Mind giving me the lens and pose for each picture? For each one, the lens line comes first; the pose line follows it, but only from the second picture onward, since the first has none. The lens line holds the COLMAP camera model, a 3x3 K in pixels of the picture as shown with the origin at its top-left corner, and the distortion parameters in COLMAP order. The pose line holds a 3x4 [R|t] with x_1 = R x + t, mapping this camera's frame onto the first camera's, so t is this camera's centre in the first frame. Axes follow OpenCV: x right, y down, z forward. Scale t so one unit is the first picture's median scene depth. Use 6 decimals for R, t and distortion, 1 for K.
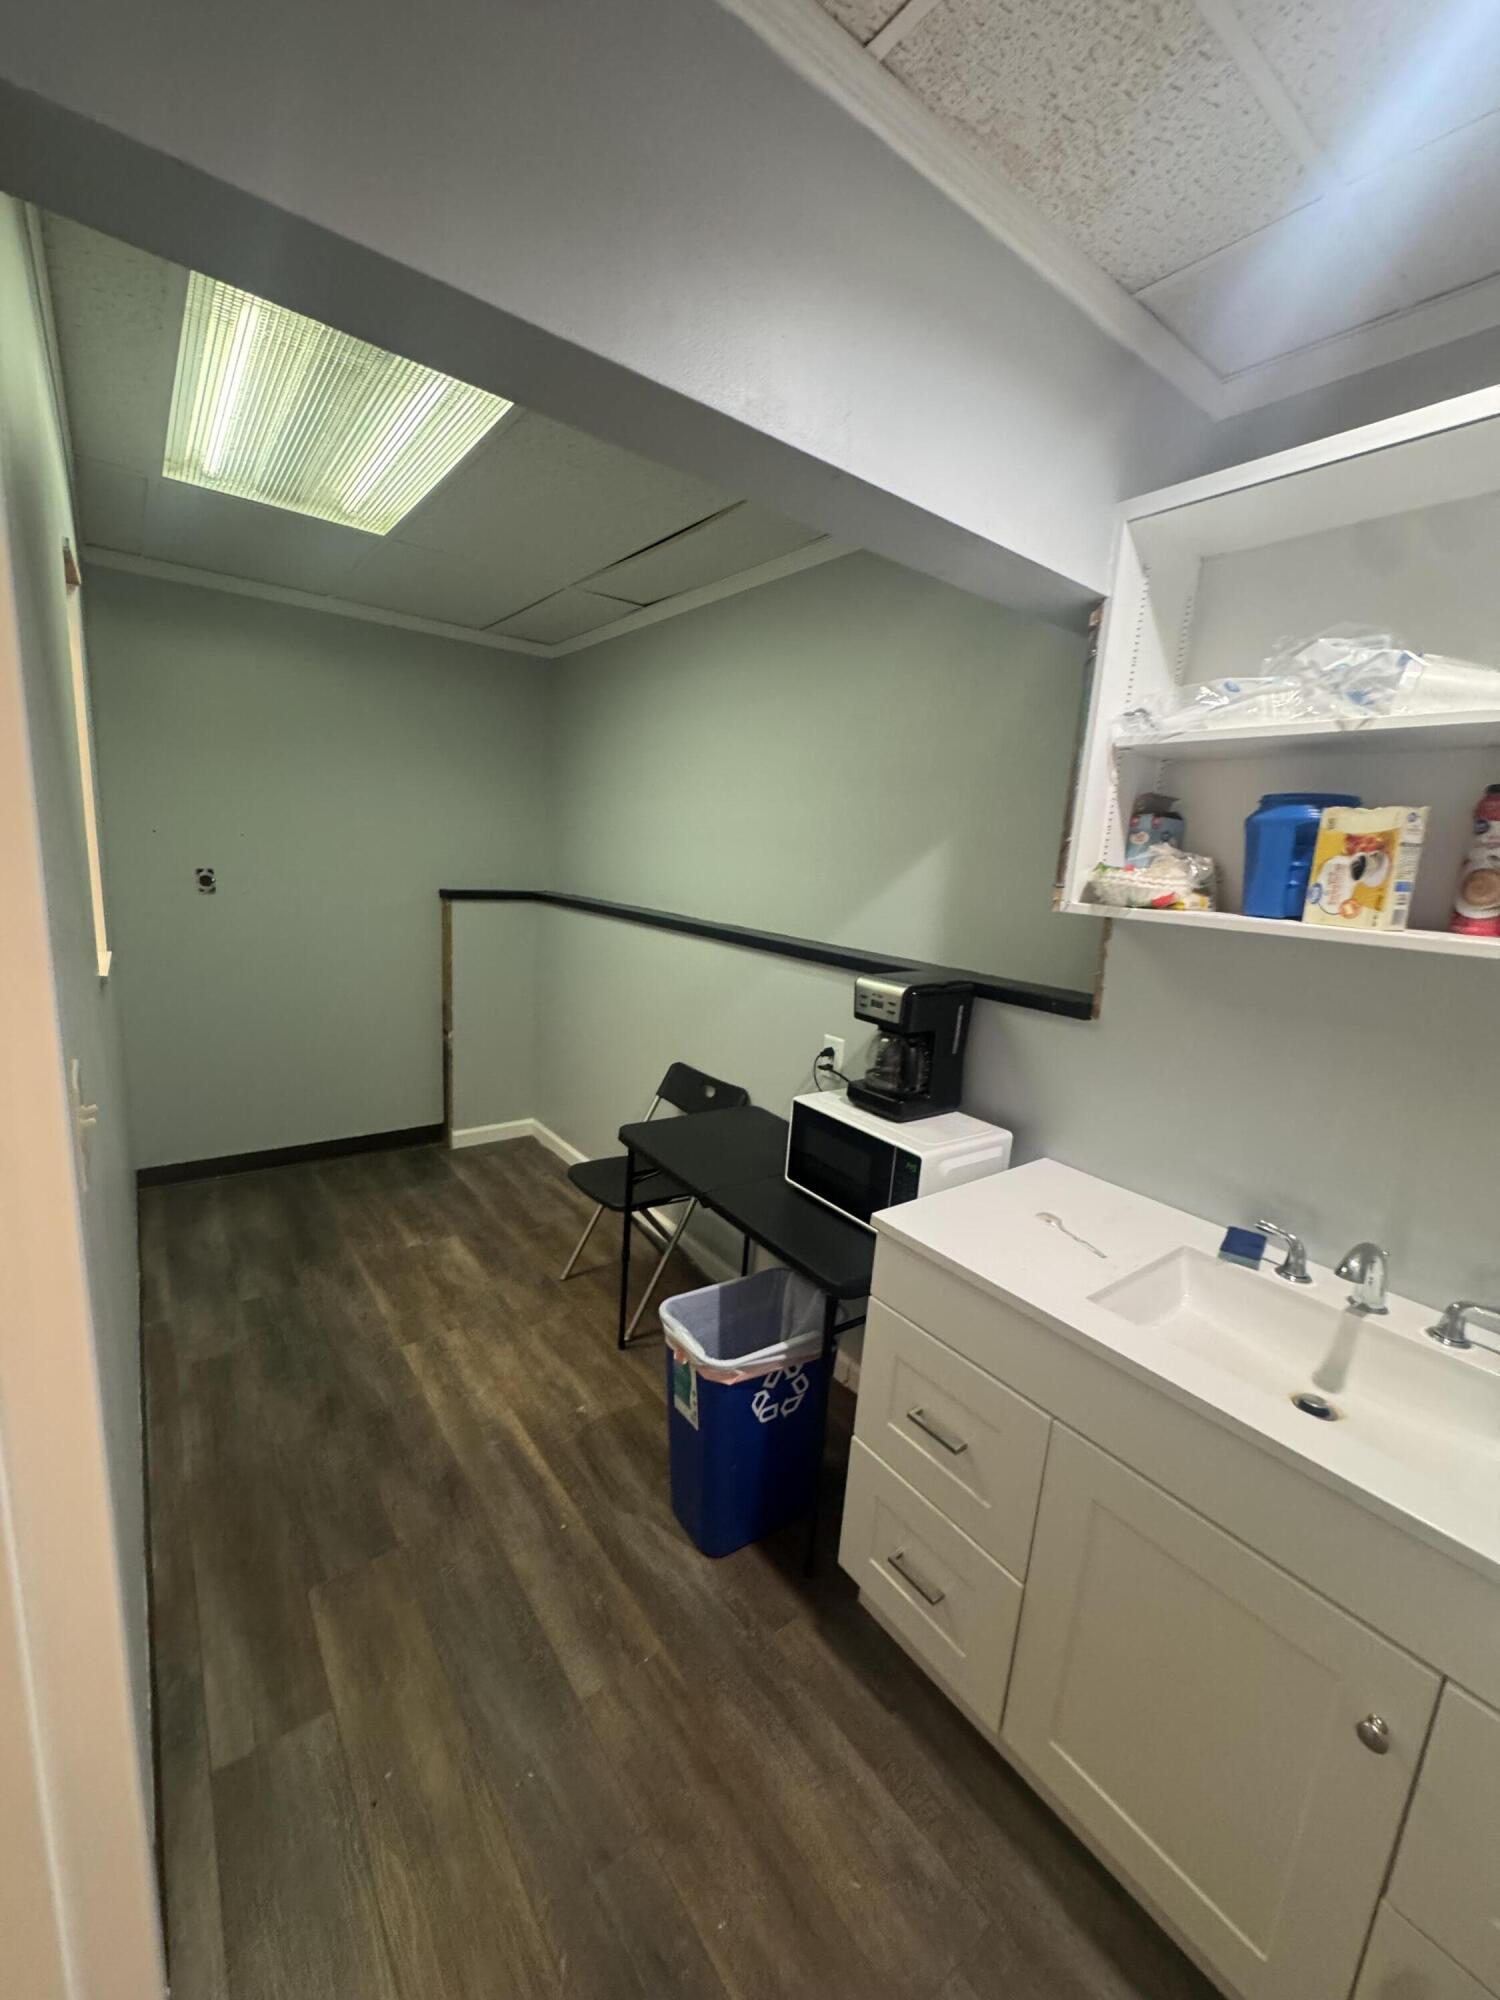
lens RADIAL K [[797.5, 0, 750.8], [0, 797.5, 1001.1], [0, 0, 1]] dist [-0.001672, 0.000498]
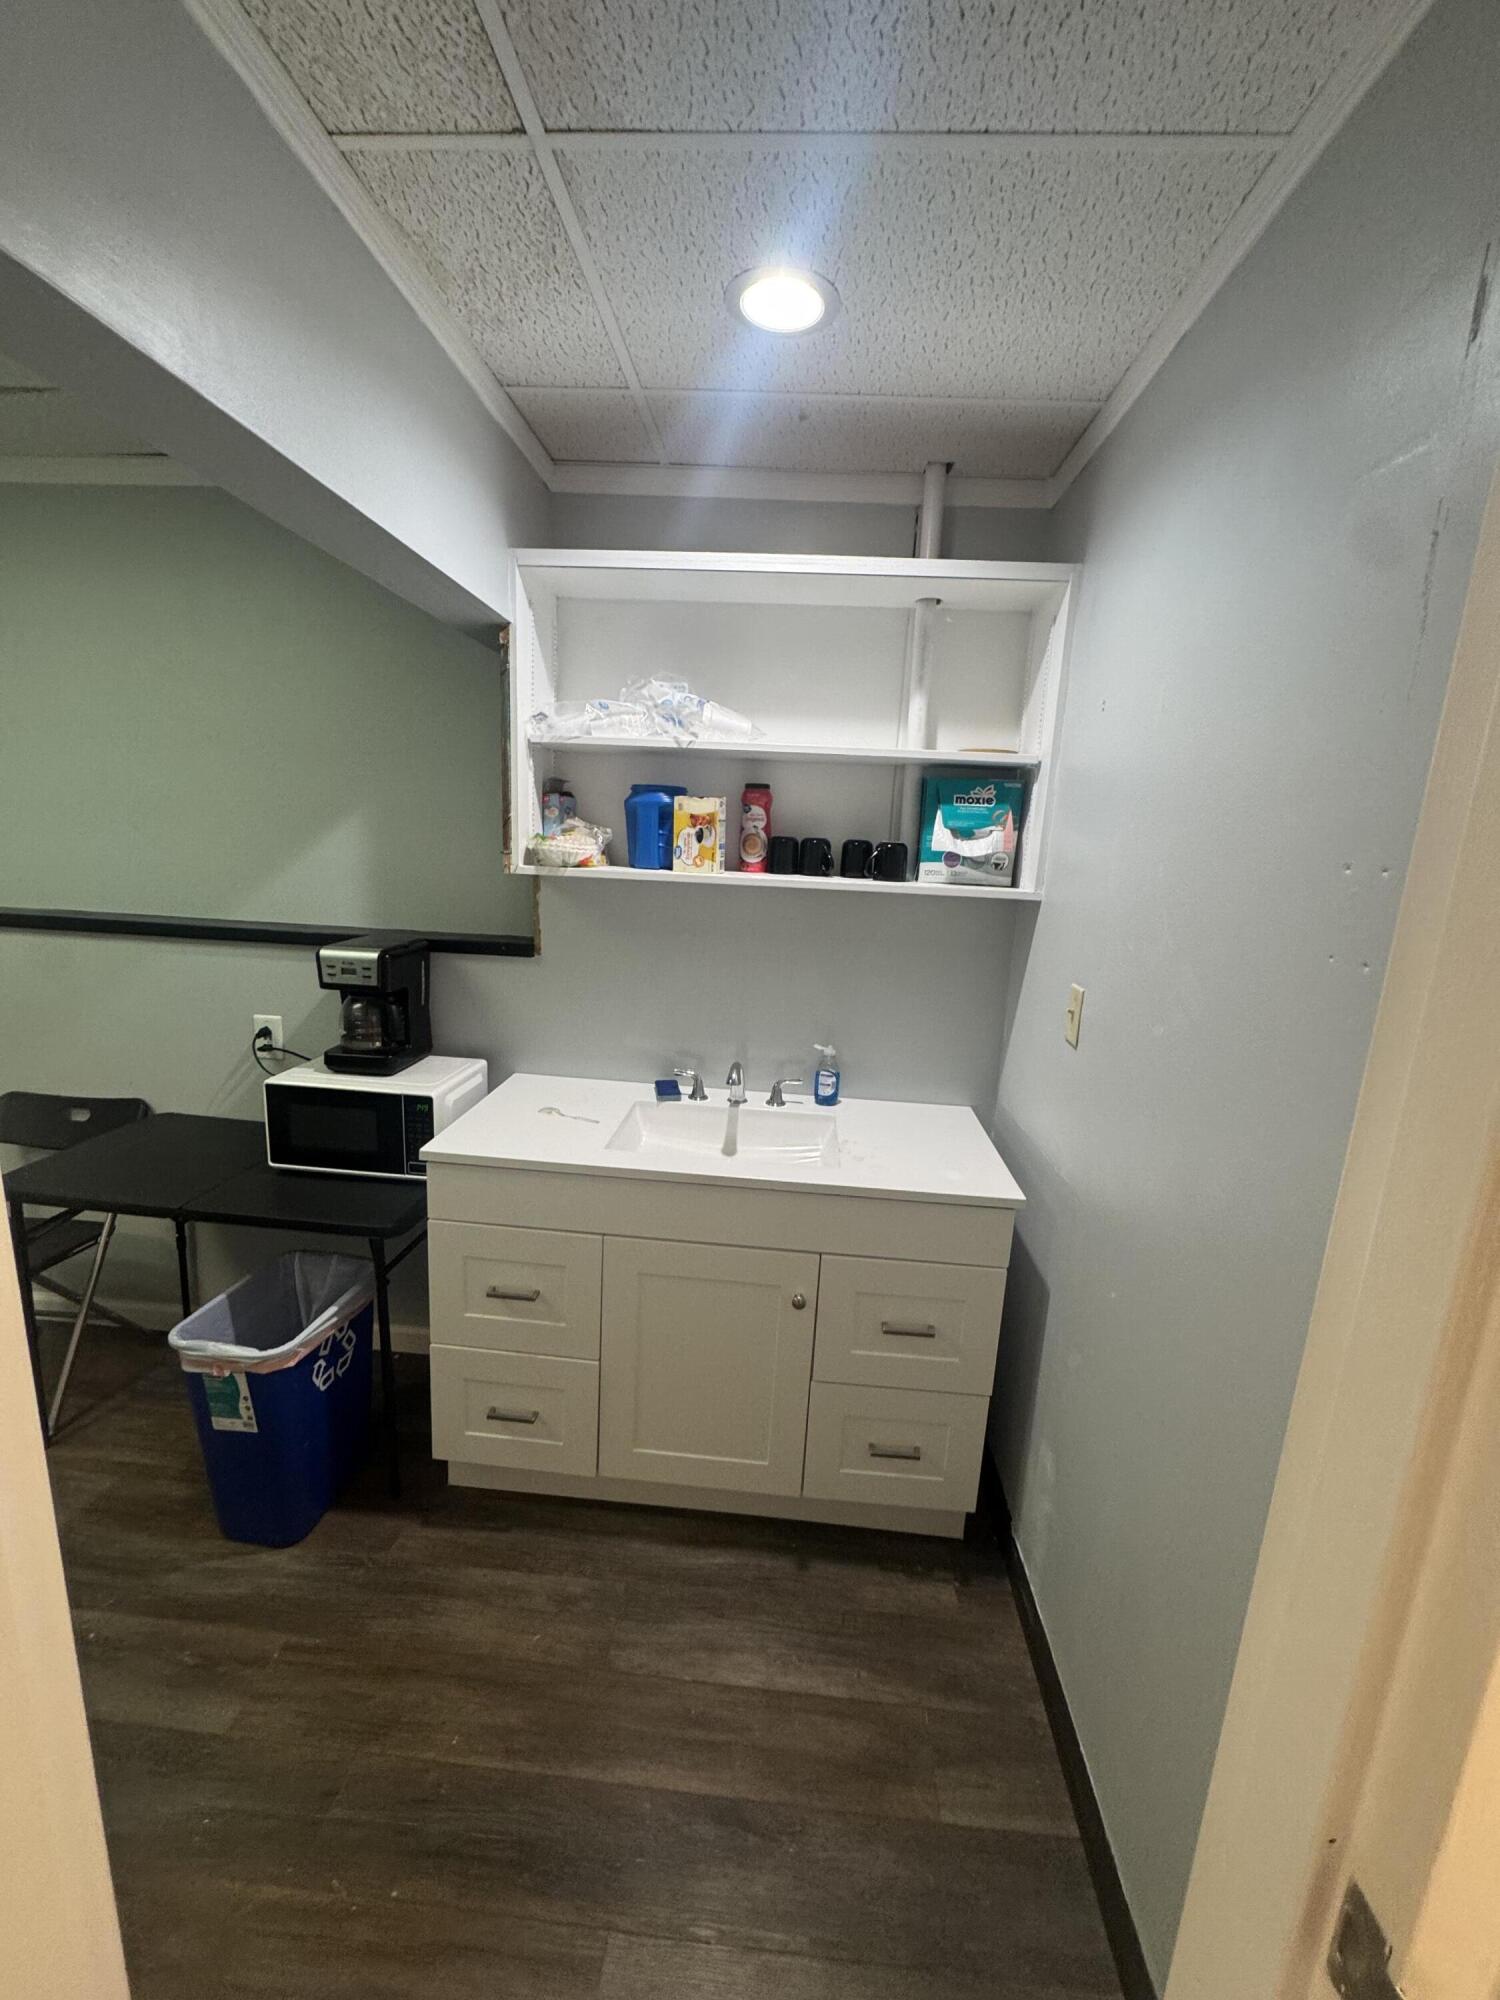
lens RADIAL K [[797.5, 0, 749.2], [0, 797.5, 1000.5], [0, 0, 1]] dist [-0.001672, 0.000498]
pose [[0.665032, -0.183071, 0.724029, -0.307354], [0.134844, 0.982990, 0.124693, -0.021738], [-0.734540, 0.014707, 0.678406, -0.121127]]
